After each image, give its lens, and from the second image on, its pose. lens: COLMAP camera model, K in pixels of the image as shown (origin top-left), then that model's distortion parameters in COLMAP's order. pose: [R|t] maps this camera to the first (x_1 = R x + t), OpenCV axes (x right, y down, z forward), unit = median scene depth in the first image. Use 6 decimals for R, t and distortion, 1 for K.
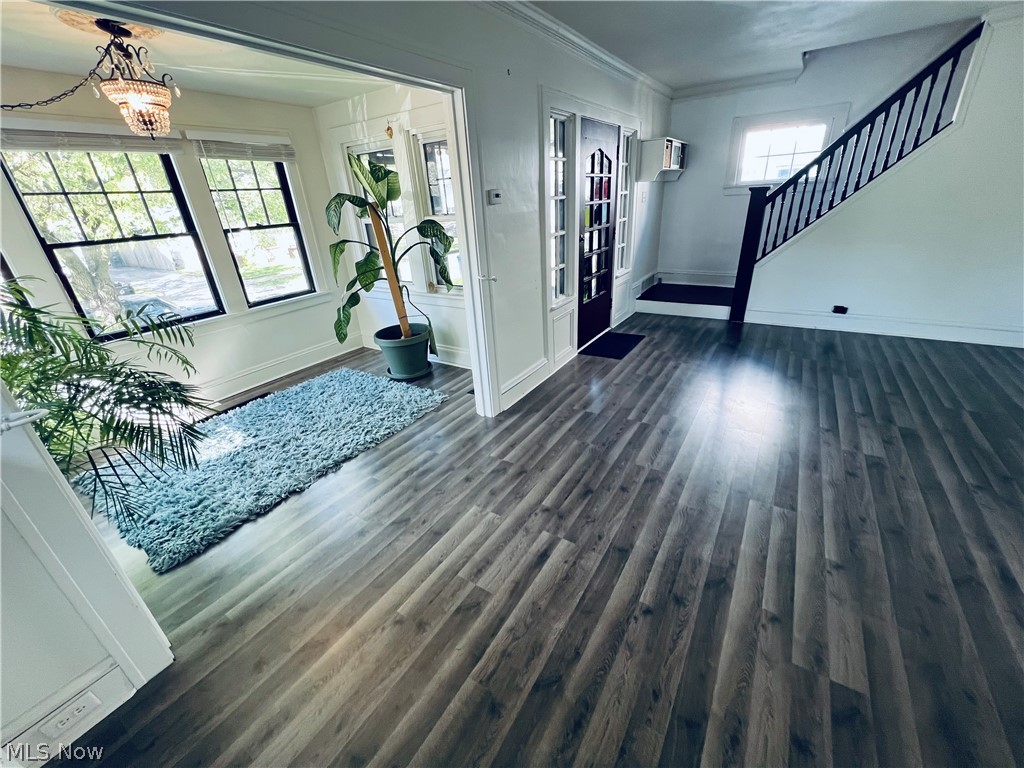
lens RADIAL K [[413.0, 0, 514.4], [0, 413.0, 383.6], [0, 0, 1]] dist [-0.002468, 0.000728]
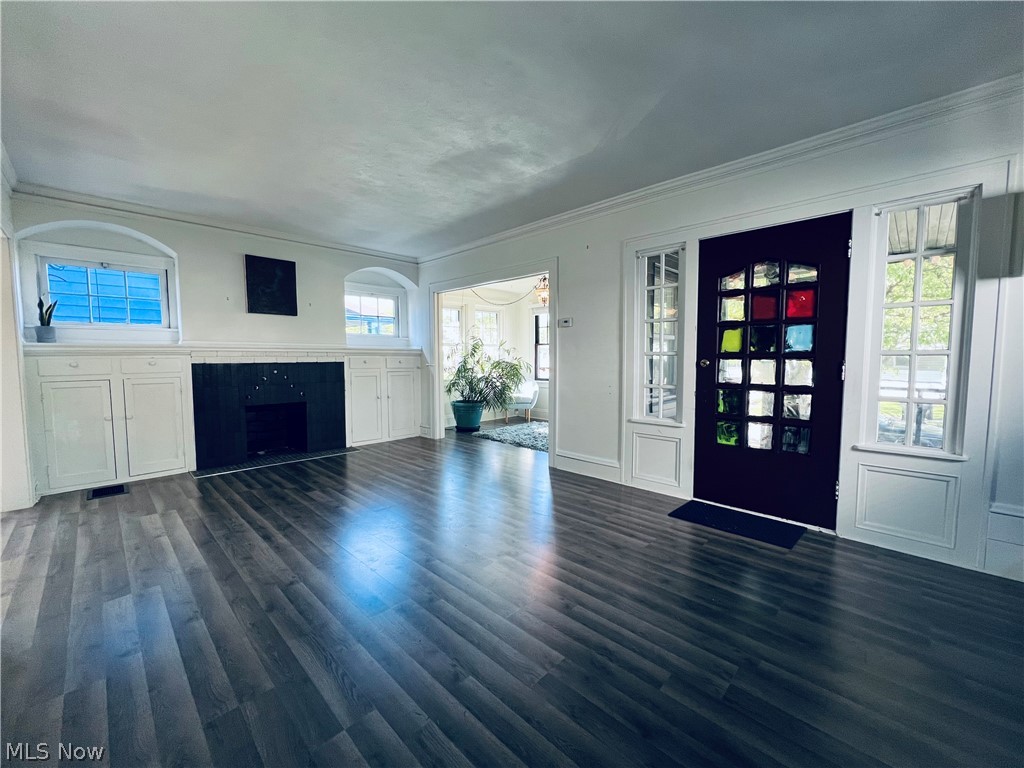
lens RADIAL K [[413.0, 0, 515.5], [0, 413.0, 381.9], [0, 0, 1]] dist [-0.002468, 0.000728]
pose [[-0.200342, 0.122594, -0.972026, 1.369069], [-0.390643, 0.899866, 0.194008, -0.424517], [0.898477, 0.418582, -0.132390, 1.002657]]
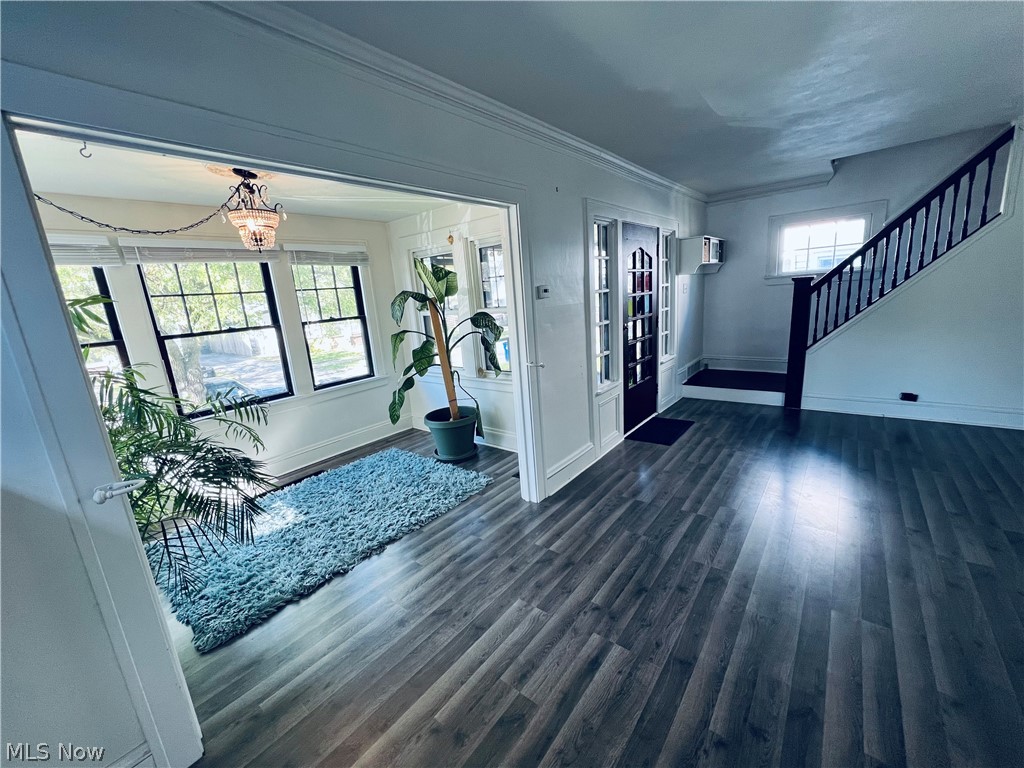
lens RADIAL K [[413.0, 0, 513.9], [0, 413.0, 382.5], [0, 0, 1]] dist [-0.002468, 0.000728]
pose [[0.994514, 0.005541, -0.104458, -0.008848], [-0.026510, 0.979347, -0.200442, 0.000555], [0.101190, 0.202112, 0.974121, -0.014609]]
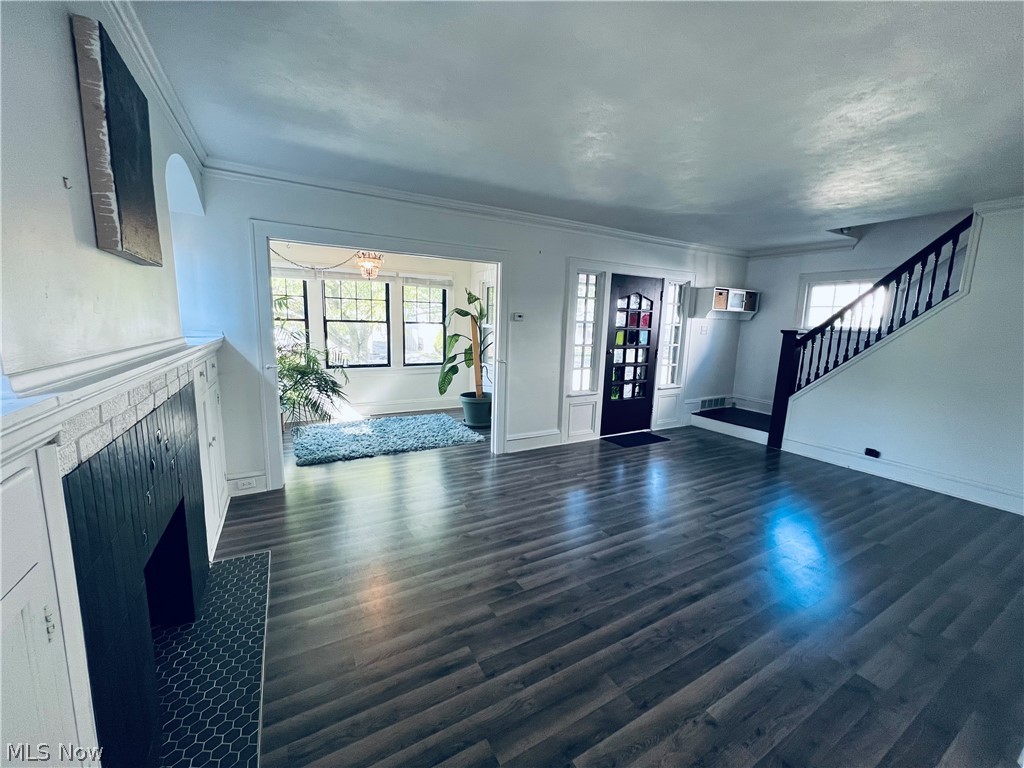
lens RADIAL K [[413.0, 0, 515.1], [0, 413.0, 382.2], [0, 0, 1]] dist [-0.002468, 0.000728]
pose [[0.886710, 0.152764, -0.436359, 0.632038], [-0.262766, 0.943092, -0.203793, 0.127732], [0.380394, 0.295366, 0.876390, -0.353286]]
